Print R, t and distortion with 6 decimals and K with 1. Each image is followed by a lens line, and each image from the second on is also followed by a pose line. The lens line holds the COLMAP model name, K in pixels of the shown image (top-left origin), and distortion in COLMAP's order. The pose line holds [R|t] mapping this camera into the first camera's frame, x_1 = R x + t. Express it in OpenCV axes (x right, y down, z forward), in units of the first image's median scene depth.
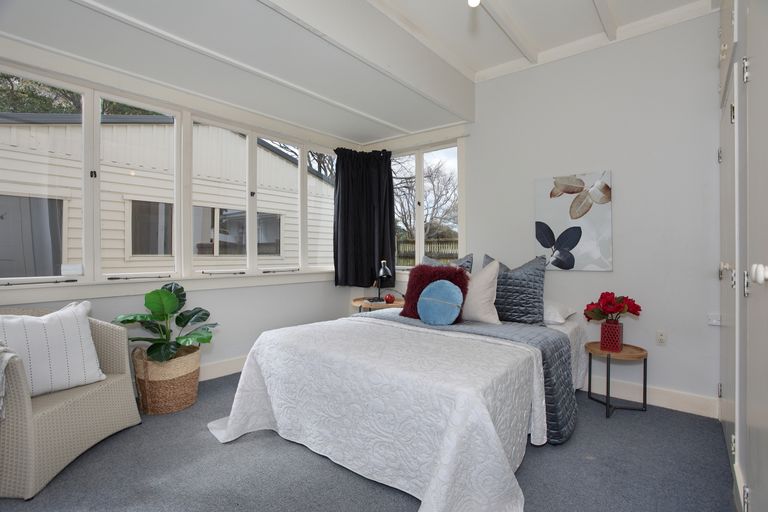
lens RADIAL K [[358.3, 0, 385.6], [0, 358.3, 258.9], [0, 0, 1]] dist [-0.000489, -0.000008]
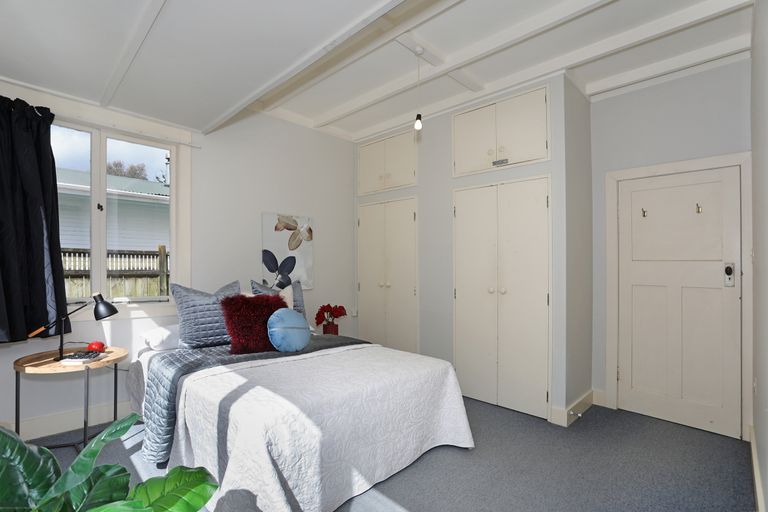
lens RADIAL K [[383.2, 0, 385.2], [0, 383.2, 256.4], [0, 0, 1]] dist [-0.003233, 0.000441]
pose [[0.107184, 0.019915, 0.994040, -0.799901], [0.004082, 0.999782, -0.020470, -0.059988], [-0.994231, 0.006252, 0.107080, 0.519325]]
